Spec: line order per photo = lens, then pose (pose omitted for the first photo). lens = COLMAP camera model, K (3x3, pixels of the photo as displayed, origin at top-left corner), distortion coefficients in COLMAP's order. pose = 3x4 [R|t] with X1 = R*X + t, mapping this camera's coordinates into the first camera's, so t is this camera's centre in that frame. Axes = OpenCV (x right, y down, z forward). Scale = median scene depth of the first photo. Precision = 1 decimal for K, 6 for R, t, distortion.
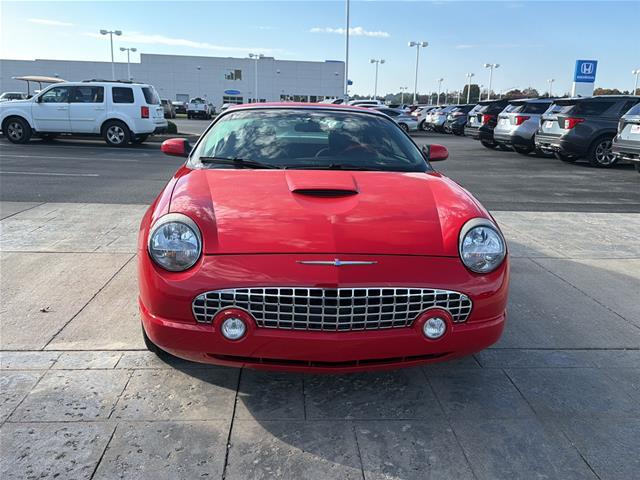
lens RADIAL K [[567.1, 0, 320.9], [0, 567.1, 242.8], [0, 0, 1]] dist [0.099397, -0.174901]
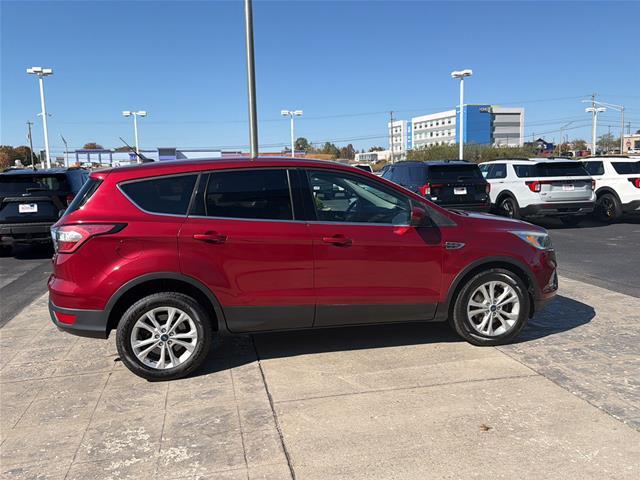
lens RADIAL K [[567.1, 0, 318.8], [0, 567.1, 246.1], [0, 0, 1]] dist [0.099397, -0.174901]
pose [[-0.146723, -0.151932, 0.977440, -0.318137], [0.258474, 0.947915, 0.186142, -0.093702], [-0.954811, 0.279954, -0.099810, 0.289598]]
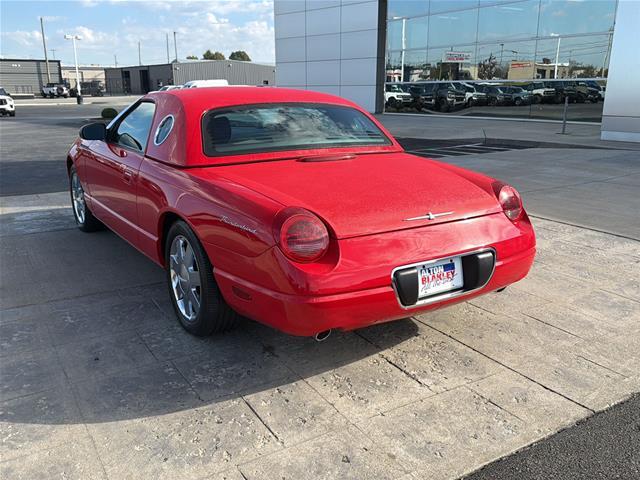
lens RADIAL K [[567.1, 0, 315.7], [0, 567.1, 239.9], [0, 0, 1]] dist [0.099397, -0.174901]
pose [[-0.884167, 0.096560, -0.457084, 0.085875], [-0.129999, 0.888909, 0.439250, -0.123931], [0.448720, 0.447791, -0.773391, 0.520546]]
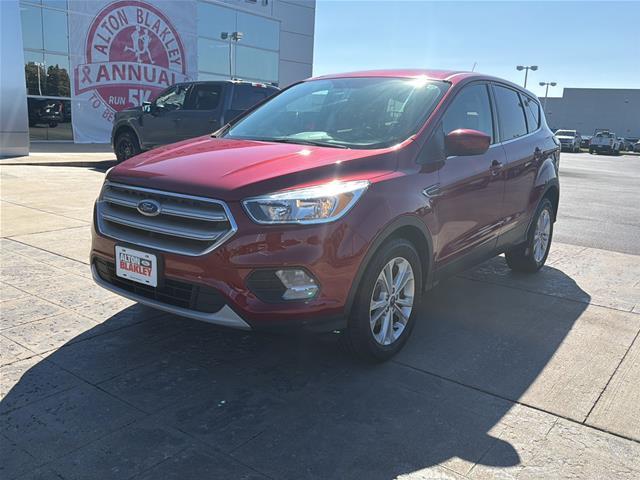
lens RADIAL K [[567.1, 0, 324.5], [0, 567.1, 243.8], [0, 0, 1]] dist [0.099397, -0.174901]
pose [[0.765832, 0.144574, -0.626578, 0.158880], [-0.179336, 0.983757, 0.007795, 0.000787], [0.617528, 0.106398, 0.779320, 0.031264]]
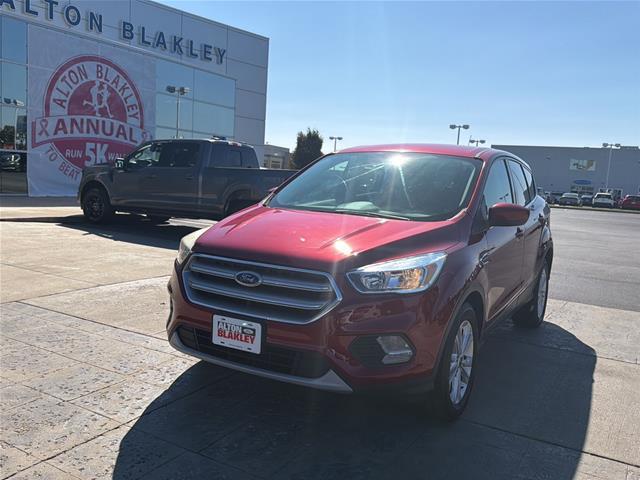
lens RADIAL K [[567.1, 0, 325.2], [0, 567.1, 243.1], [0, 0, 1]] dist [0.099397, -0.174901]
pose [[0.831999, 0.087092, -0.547898, 0.129673], [-0.167112, 0.981074, -0.097816, 0.003357], [0.529010, 0.172943, 0.830806, -0.008418]]
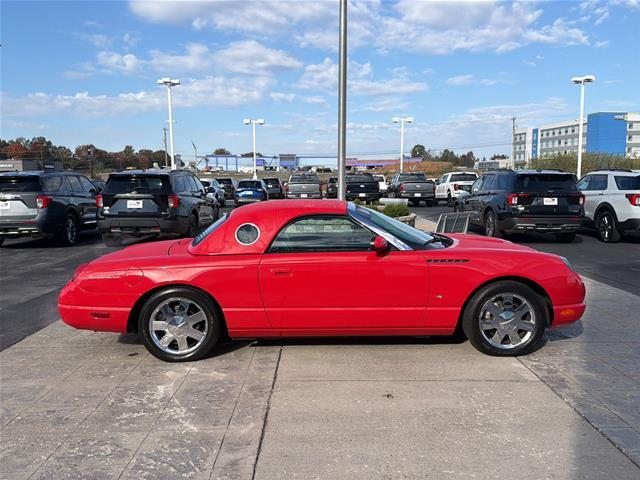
lens RADIAL K [[567.1, 0, 317.6], [0, 567.1, 239.9], [0, 0, 1]] dist [0.099397, -0.174901]
pose [[0.056408, -0.132557, 0.989569, -0.344389], [0.242356, 0.963321, 0.115226, -0.081657], [-0.968546, 0.233329, 0.086465, 0.246066]]
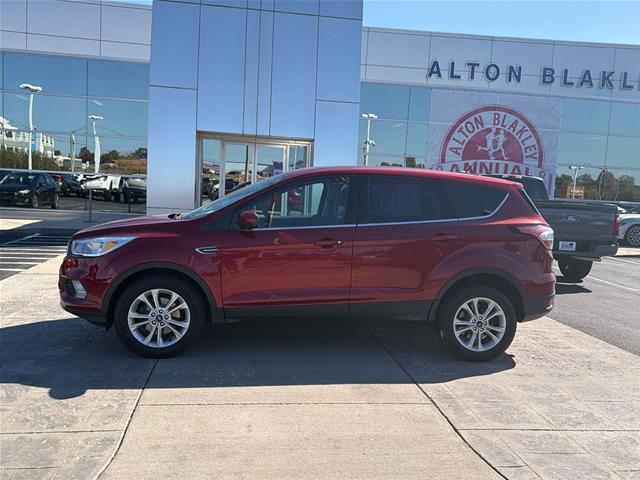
lens RADIAL K [[567.1, 0, 324.5], [0, 567.1, 245.3], [0, 0, 1]] dist [0.099397, -0.174901]
pose [[0.086478, 0.074031, -0.993499, 0.340999], [-0.285258, 0.957322, 0.046506, -0.052919], [0.954541, 0.279382, 0.103905, 0.229282]]
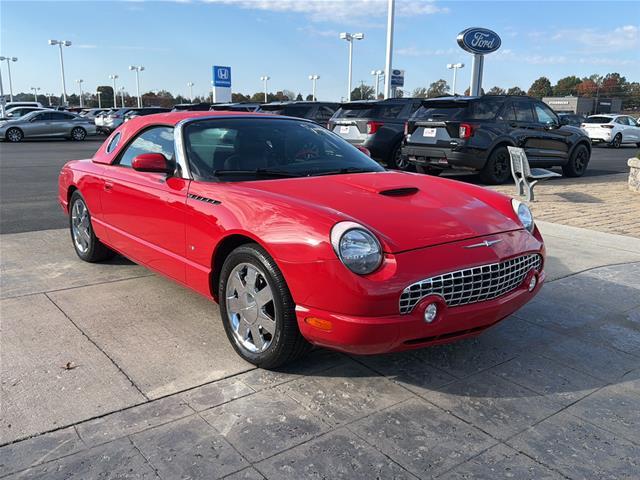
lens RADIAL K [[567.1, 0, 319.8], [0, 567.1, 246.0], [0, 0, 1]] dist [0.099397, -0.174901]
pose [[0.824687, -0.138784, 0.548298, -0.132790], [0.137972, 0.989505, 0.042939, -0.008736], [-0.548503, 0.040239, 0.835180, 0.022310]]
